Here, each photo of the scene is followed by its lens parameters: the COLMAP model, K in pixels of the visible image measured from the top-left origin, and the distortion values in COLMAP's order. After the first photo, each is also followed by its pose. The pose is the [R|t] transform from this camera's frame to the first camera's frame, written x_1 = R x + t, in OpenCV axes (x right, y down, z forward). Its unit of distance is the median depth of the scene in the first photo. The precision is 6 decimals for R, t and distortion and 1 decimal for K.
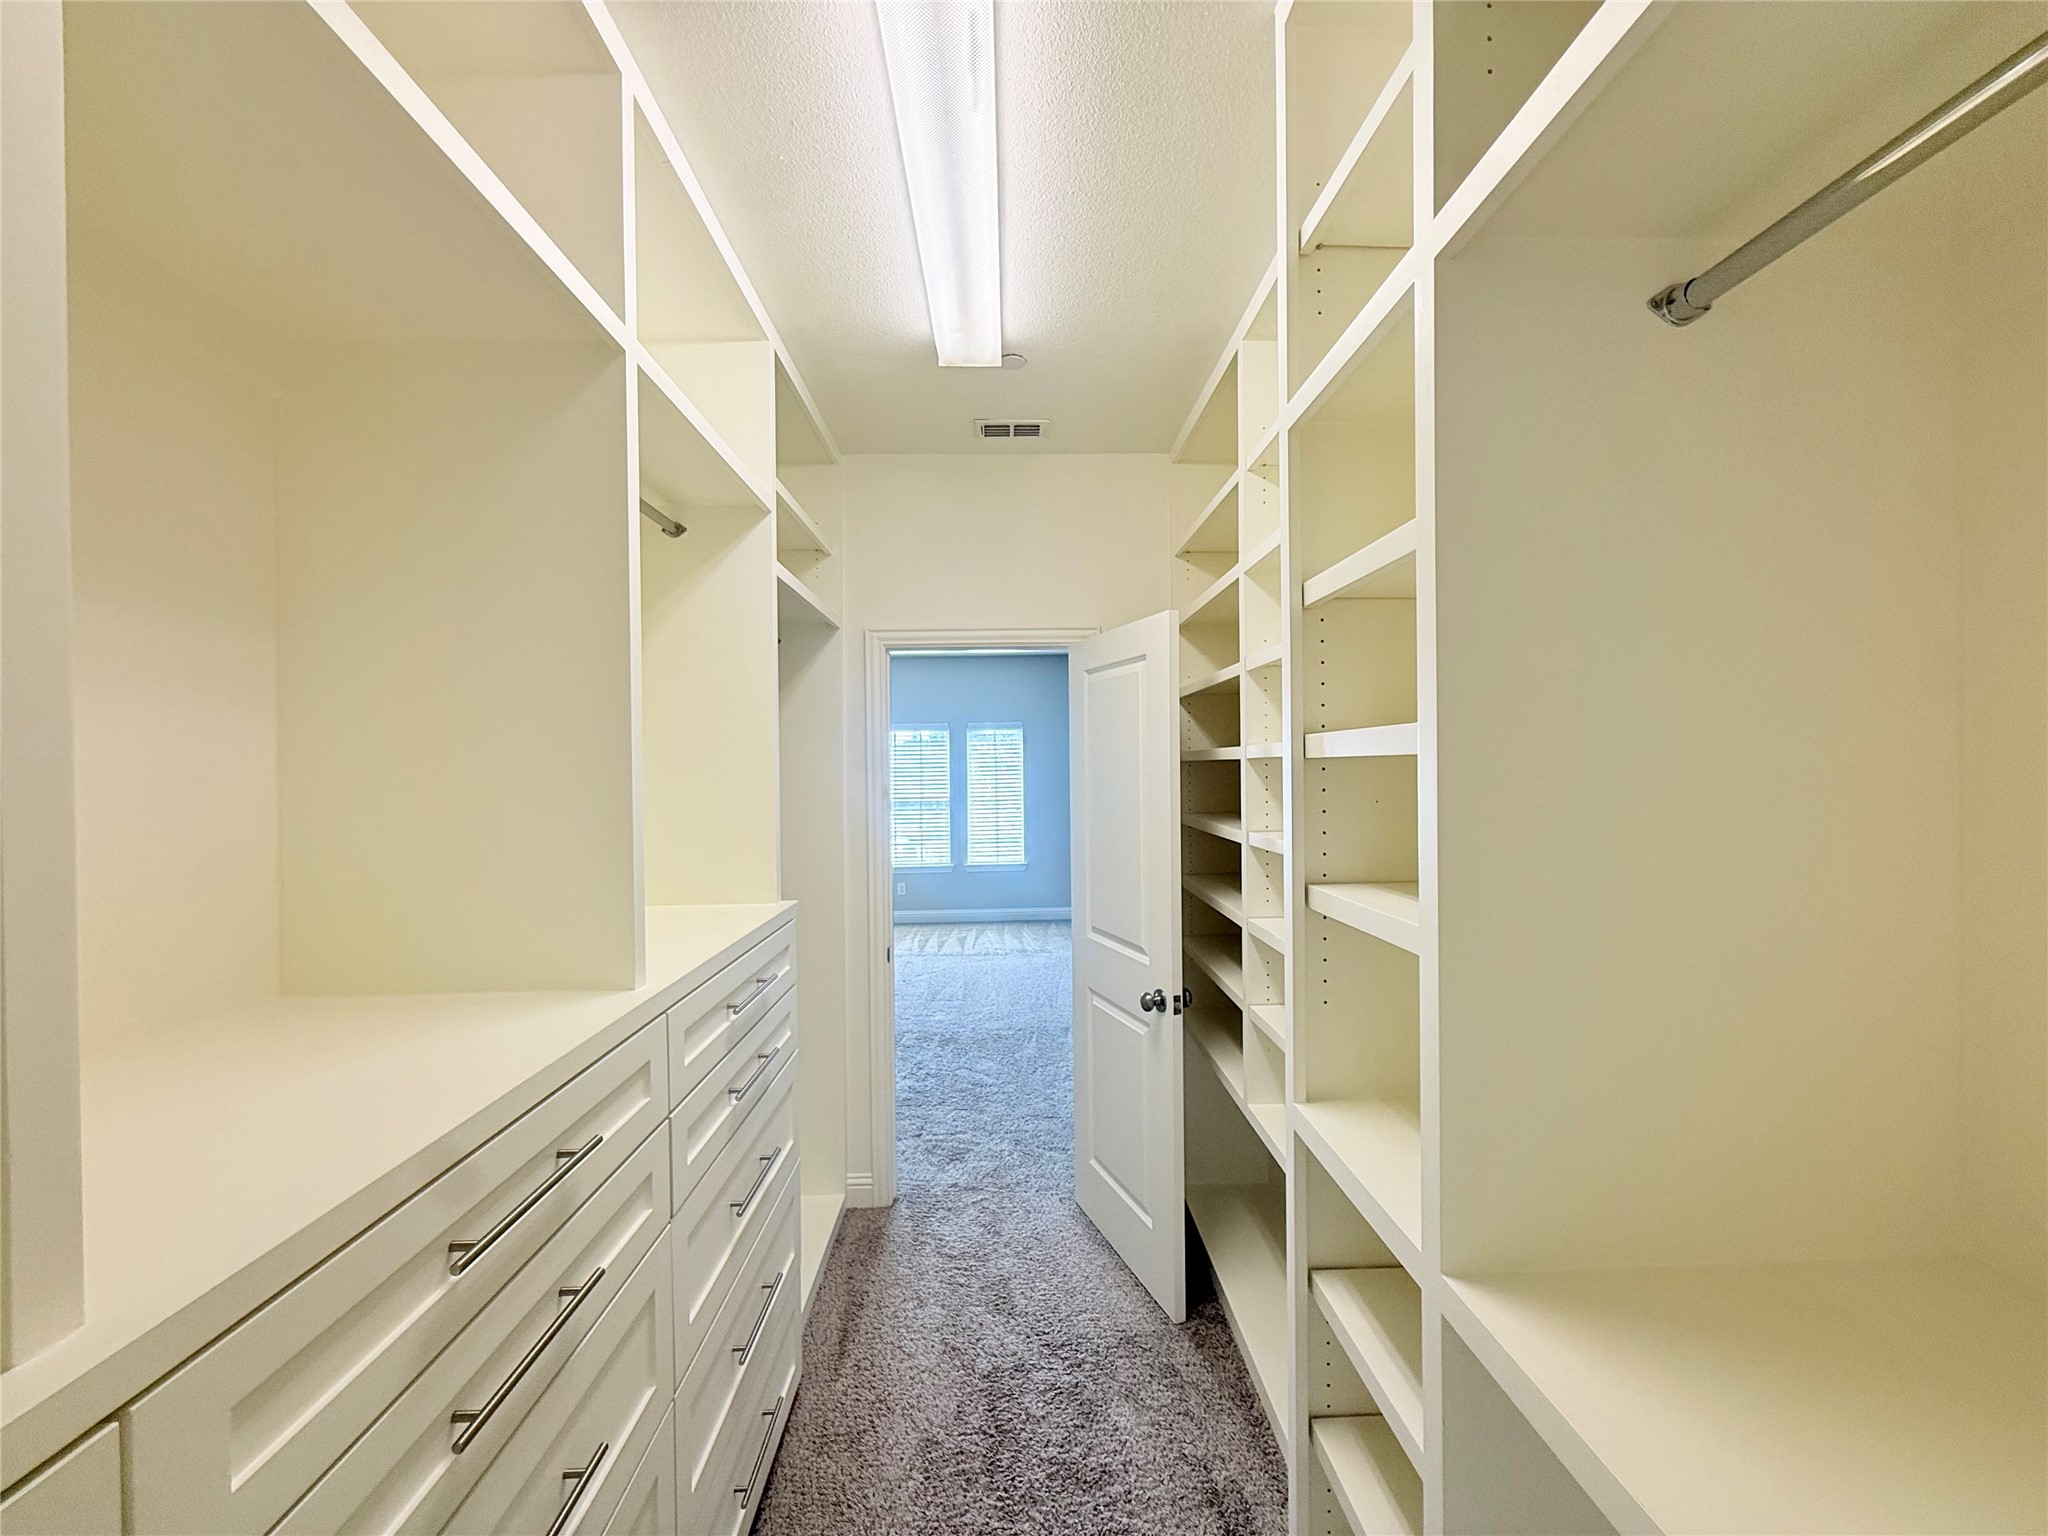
lens RADIAL K [[818.8, 0, 992.4], [0, 818.8, 773.7], [0, 0, 1]] dist [-0.000683, -0.000004]
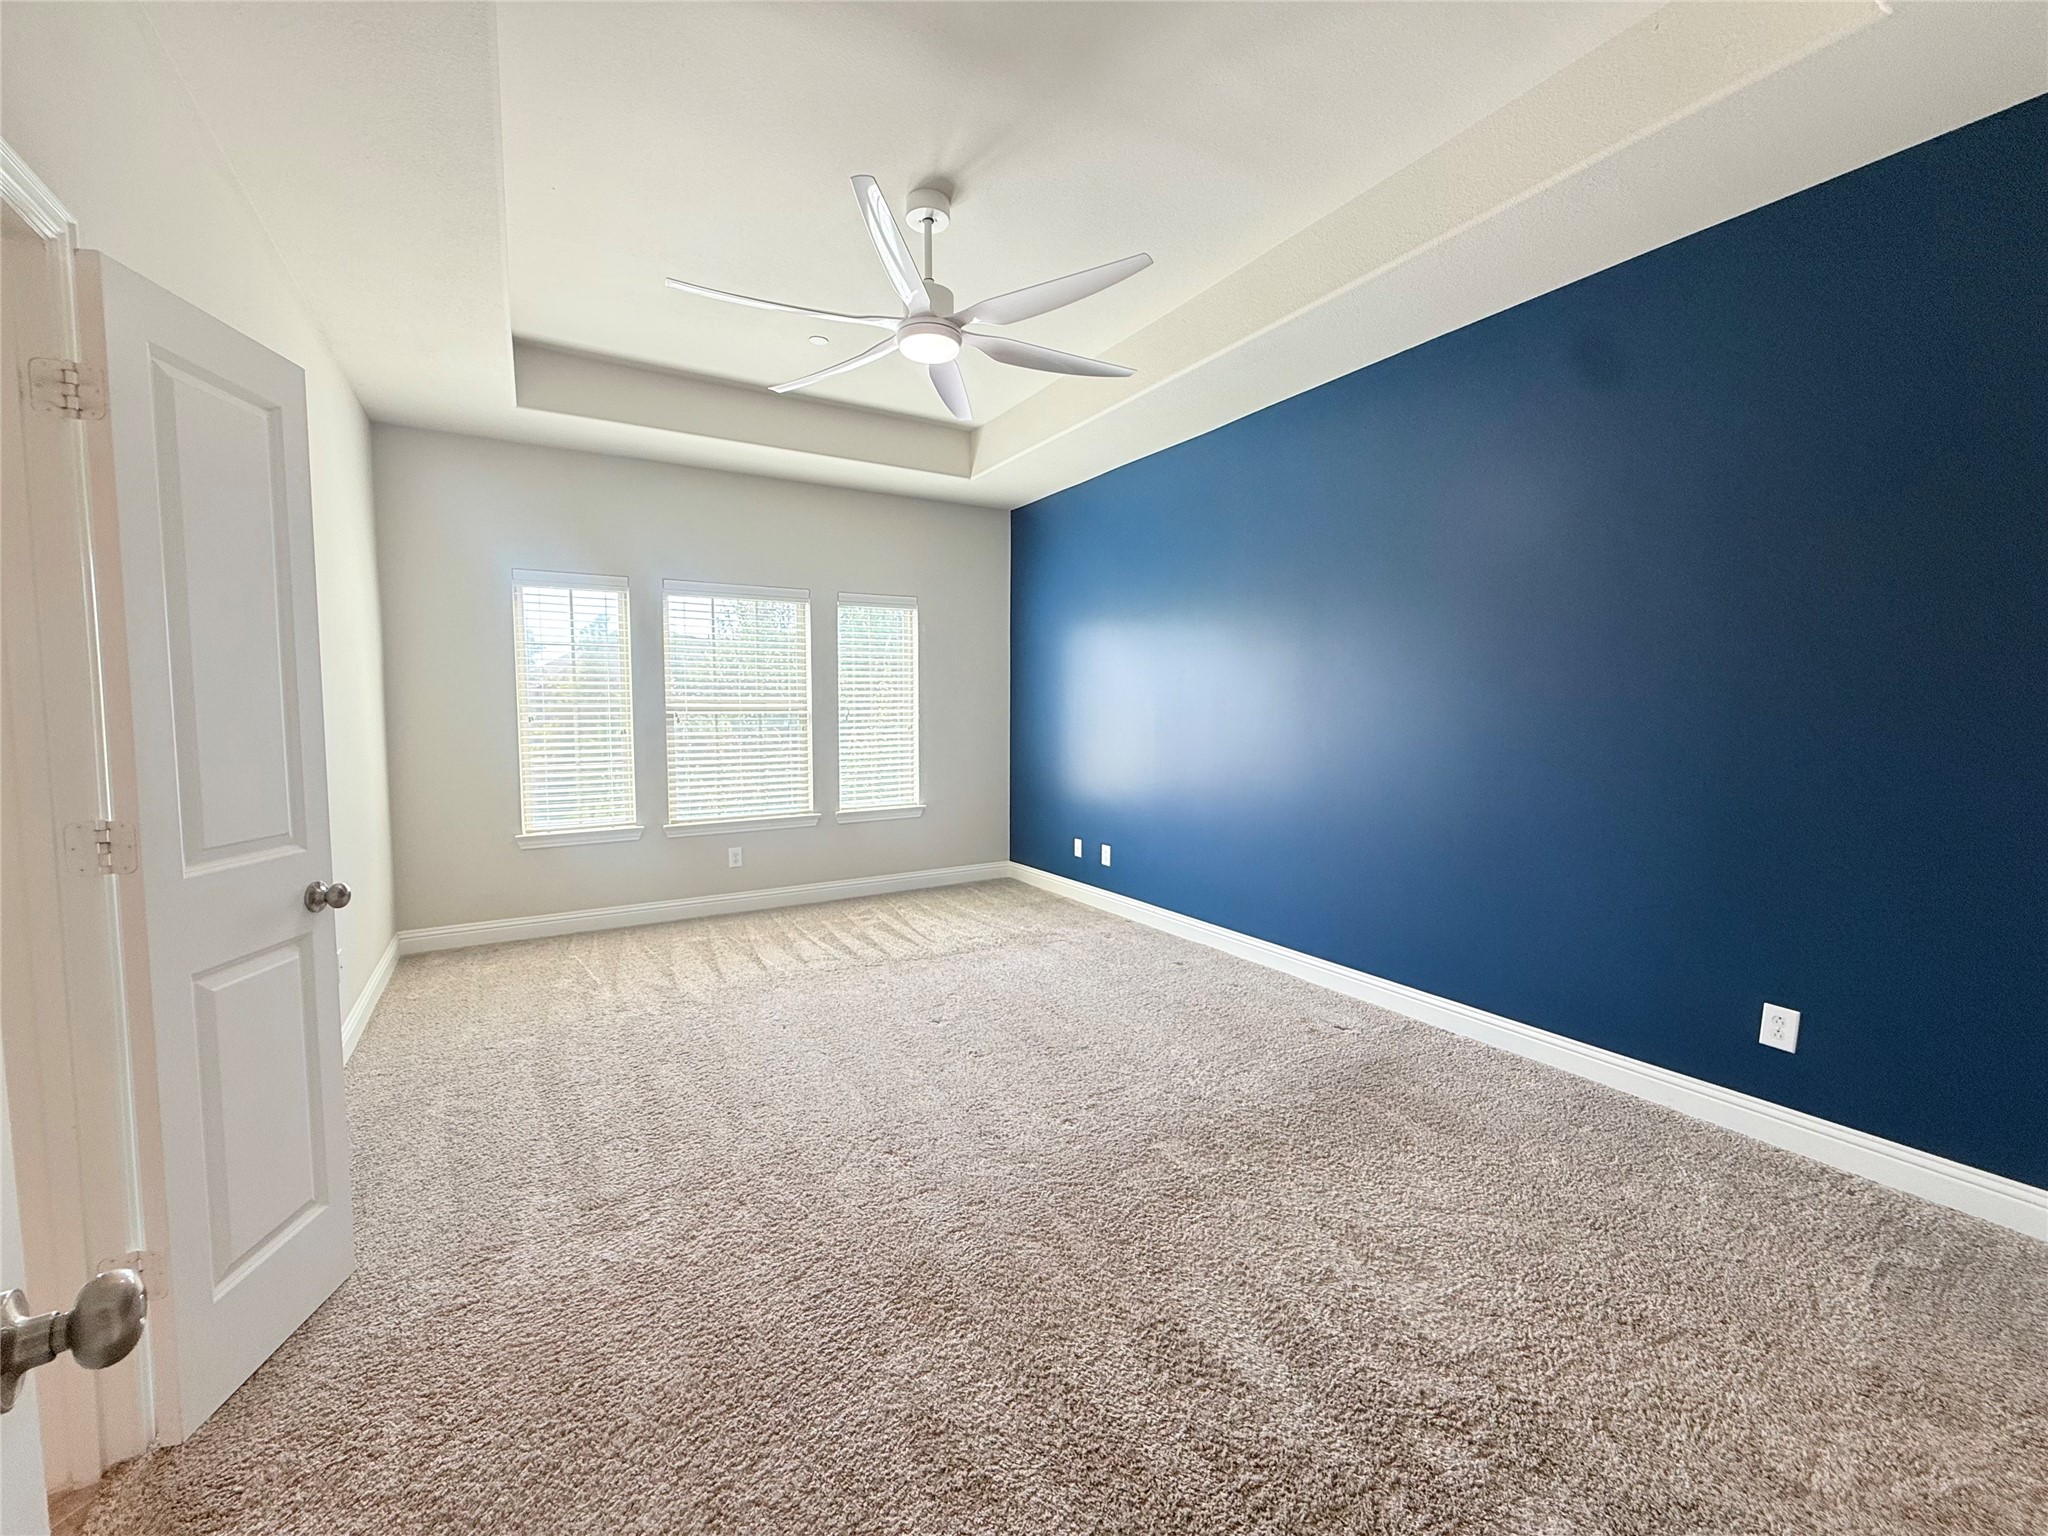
lens RADIAL K [[818.8, 0, 992.4], [0, 818.8, 773.7], [0, 0, 1]] dist [-0.000683, -0.000004]
pose [[0.859967, -0.024700, 0.509752, -0.257804], [-0.008175, 0.998033, 0.062151, 0.038790], [-0.510285, -0.057615, 0.858073, 0.380619]]
